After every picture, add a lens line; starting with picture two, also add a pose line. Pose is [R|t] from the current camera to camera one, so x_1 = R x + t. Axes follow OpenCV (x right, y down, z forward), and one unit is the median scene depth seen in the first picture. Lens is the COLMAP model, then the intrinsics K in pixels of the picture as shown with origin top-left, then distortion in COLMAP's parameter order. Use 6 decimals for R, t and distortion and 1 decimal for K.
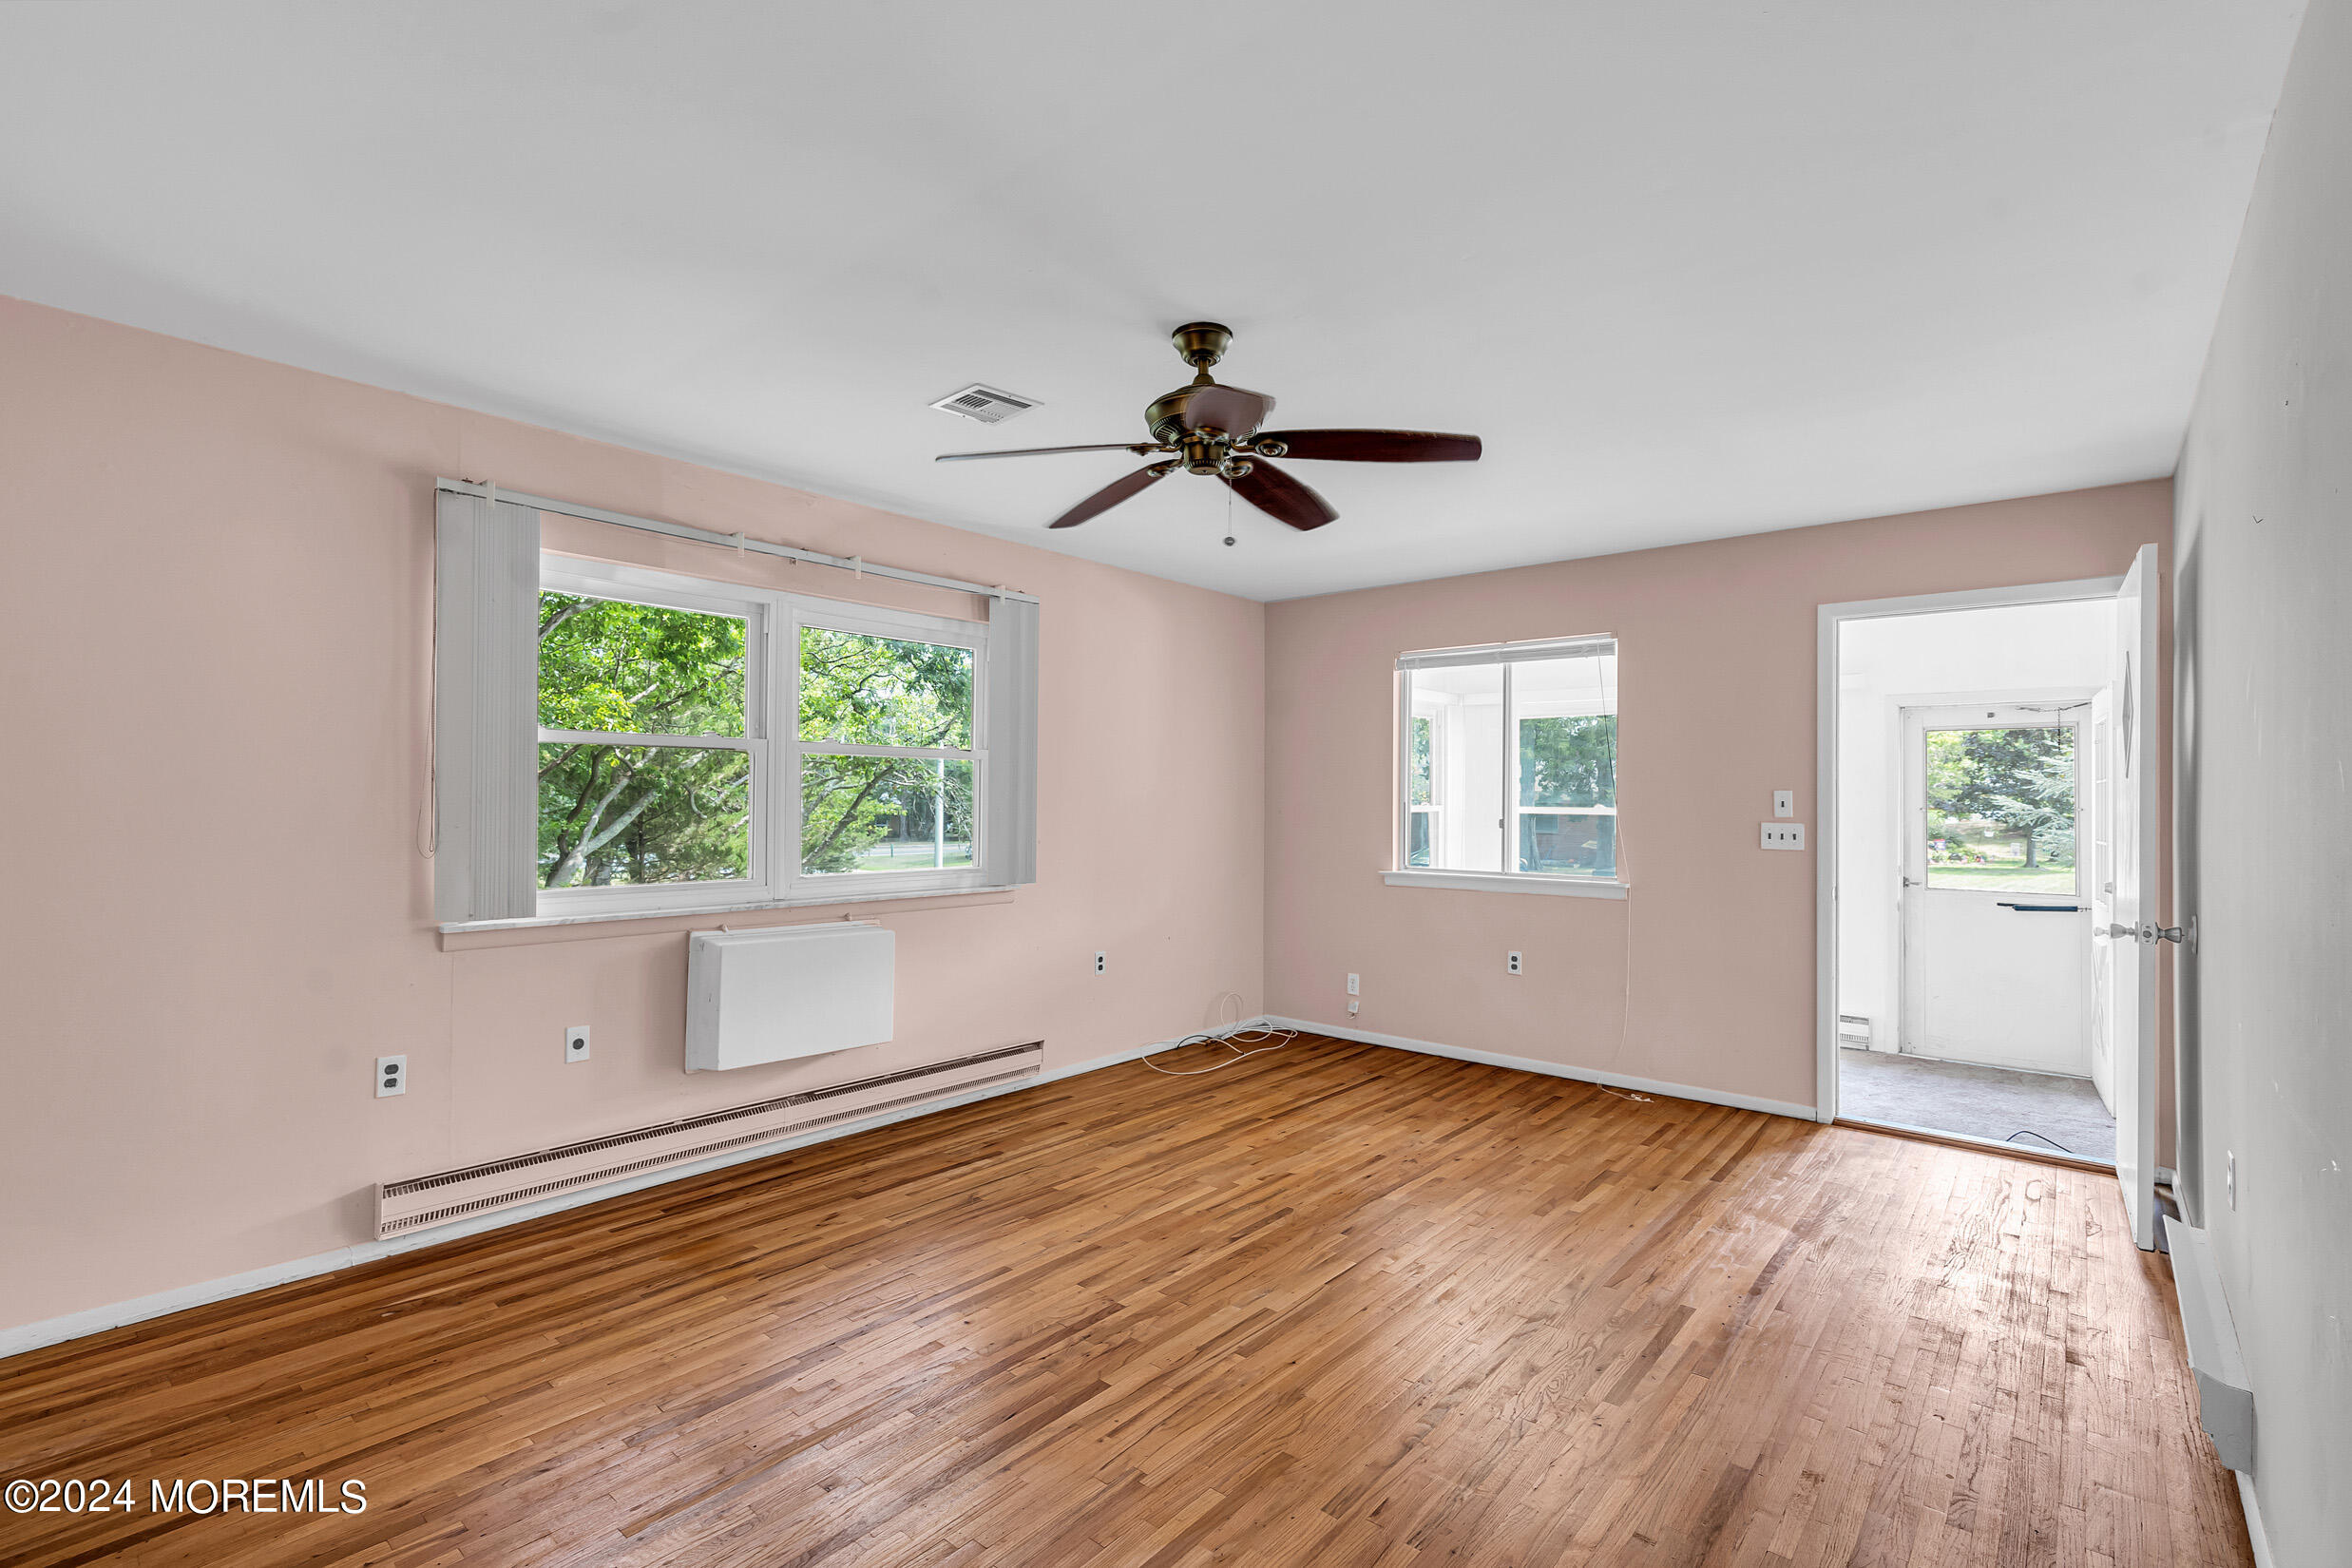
lens RADIAL K [[1074.7, 0, 1179.8], [0, 1074.7, 784.4], [0, 0, 1]] dist [-0.002041, 0.000185]
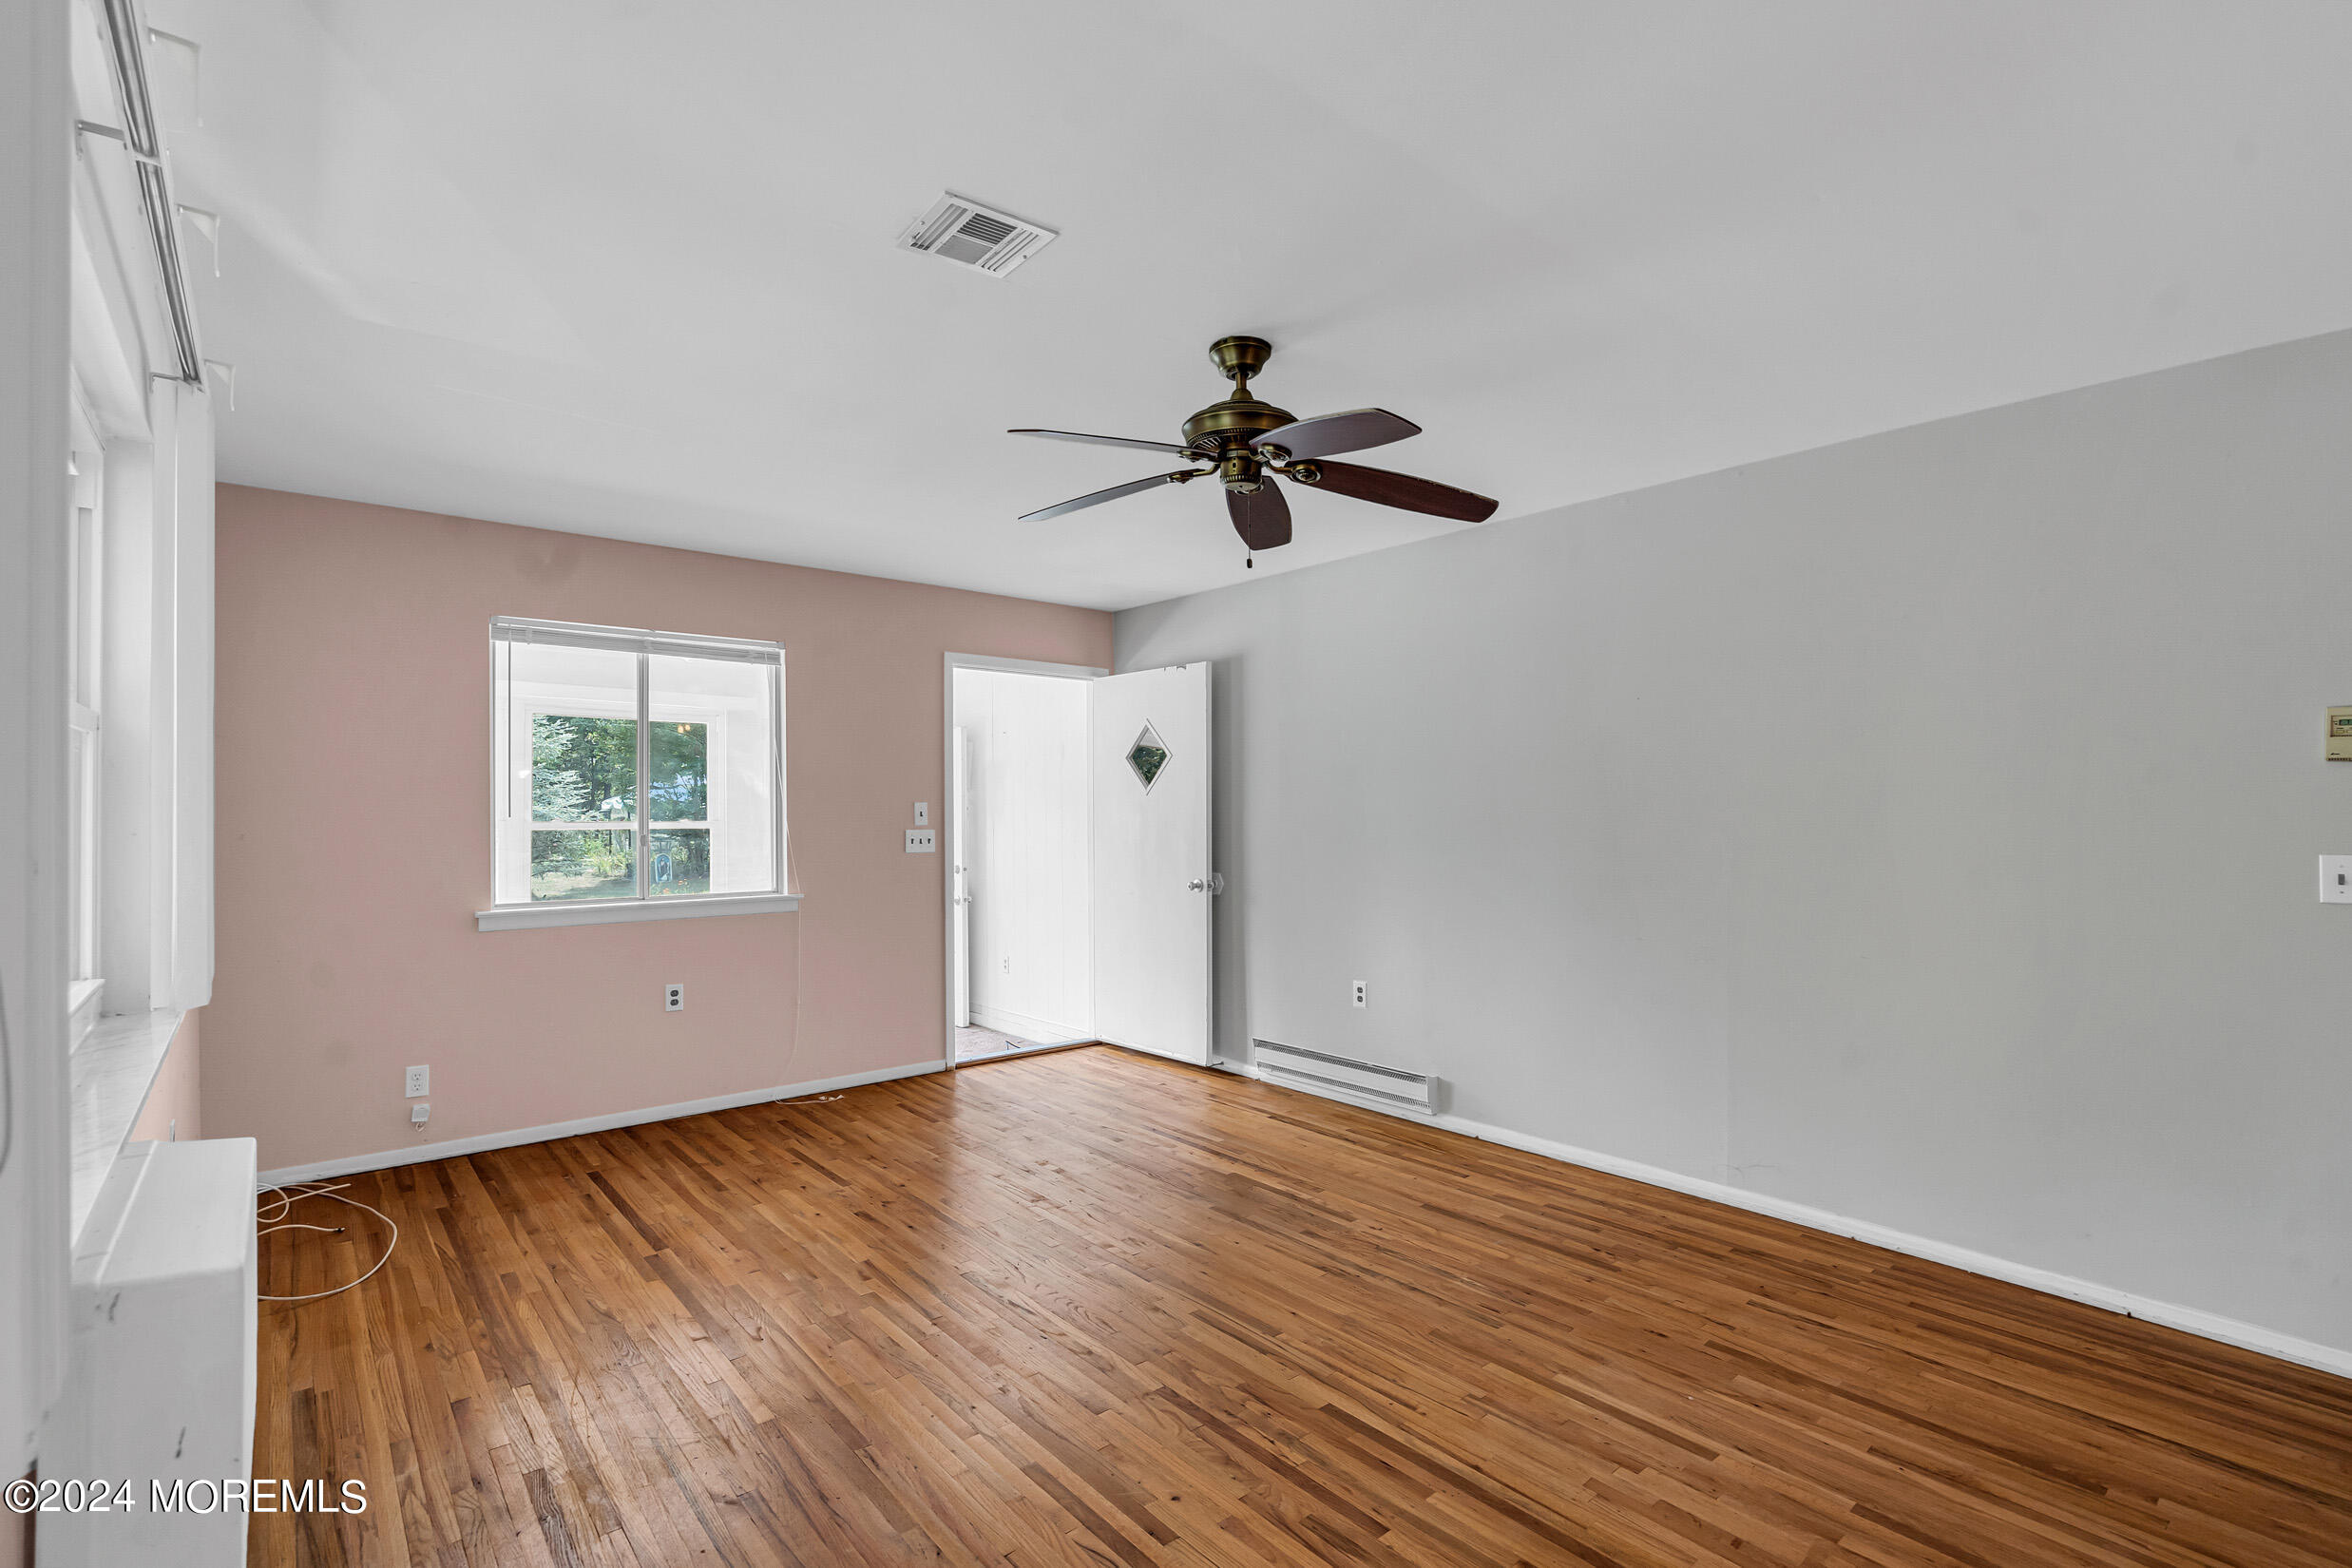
lens RADIAL K [[1074.7, 0, 1181.0], [0, 1074.7, 805.2], [0, 0, 1]] dist [-0.002041, 0.000185]
pose [[0.159218, -0.001280, 0.987243, -0.565121], [-0.008870, 0.999957, 0.002727, 0.002836], [-0.987204, -0.009191, 0.159200, 0.520873]]
